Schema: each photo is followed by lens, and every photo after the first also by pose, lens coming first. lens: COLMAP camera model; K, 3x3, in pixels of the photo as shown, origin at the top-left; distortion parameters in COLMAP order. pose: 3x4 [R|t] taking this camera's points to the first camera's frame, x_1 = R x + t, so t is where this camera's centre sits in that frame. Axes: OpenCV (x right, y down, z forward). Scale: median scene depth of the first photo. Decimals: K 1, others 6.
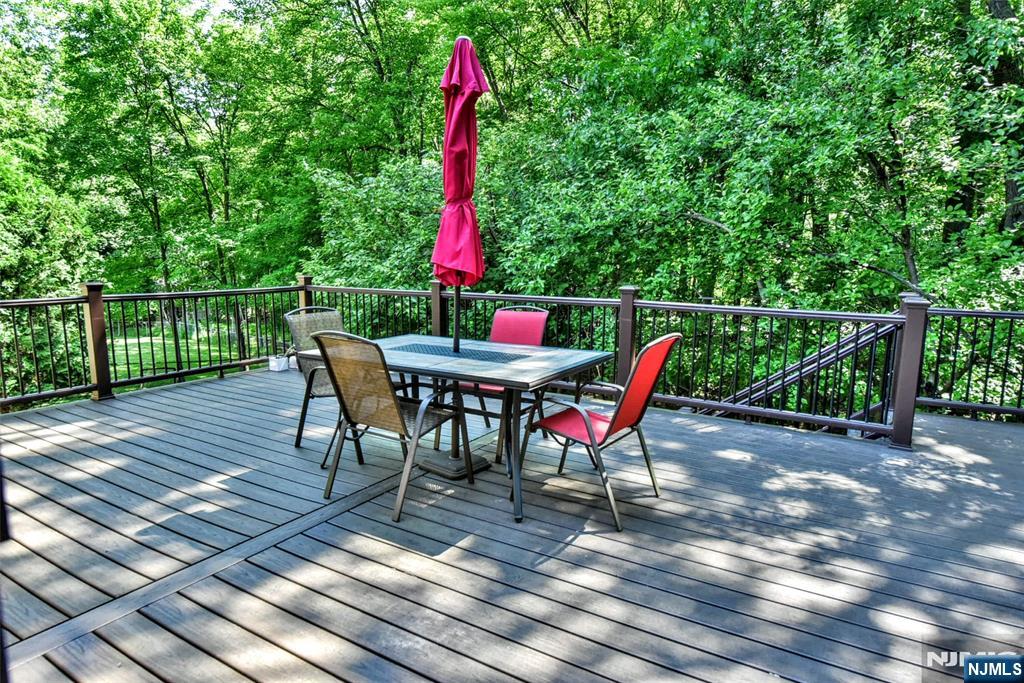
lens RADIAL K [[590.0, 0, 509.6], [0, 590.0, 346.5], [0, 0, 1]] dist [0.006409, 0.000765]
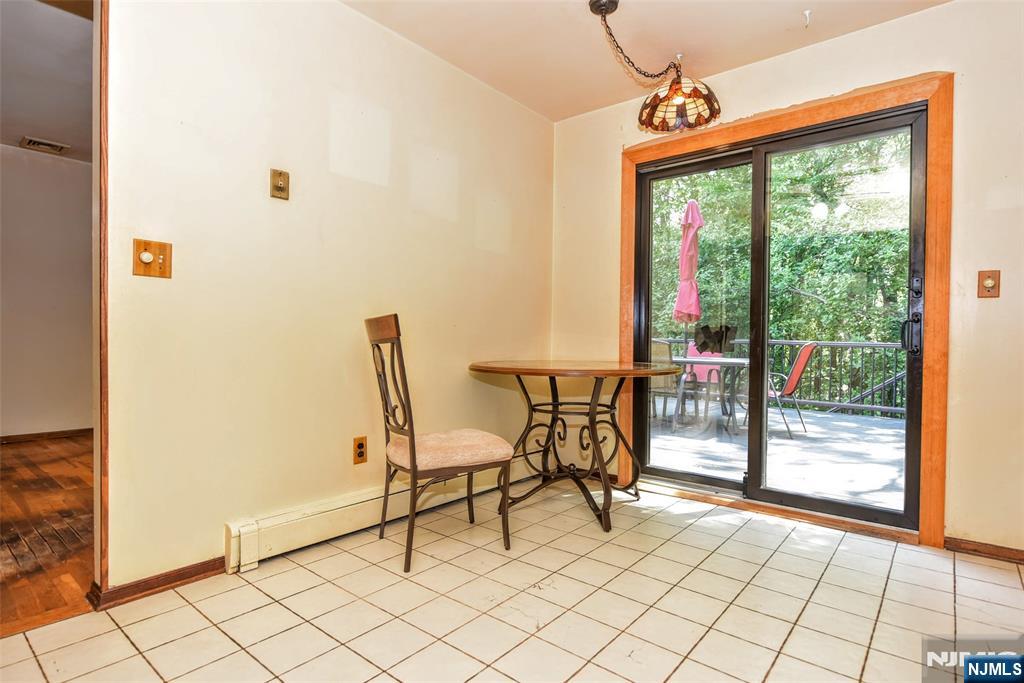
lens RADIAL K [[533.7, 0, 512.6], [0, 533.7, 346.3], [0, 0, 1]] dist [0.003897, 0.000214]
pose [[0.990731, 0.006424, -0.135688, -0.252197], [-0.024401, 0.991050, -0.131245, 0.130218], [0.133631, 0.133339, 0.982020, -0.466219]]
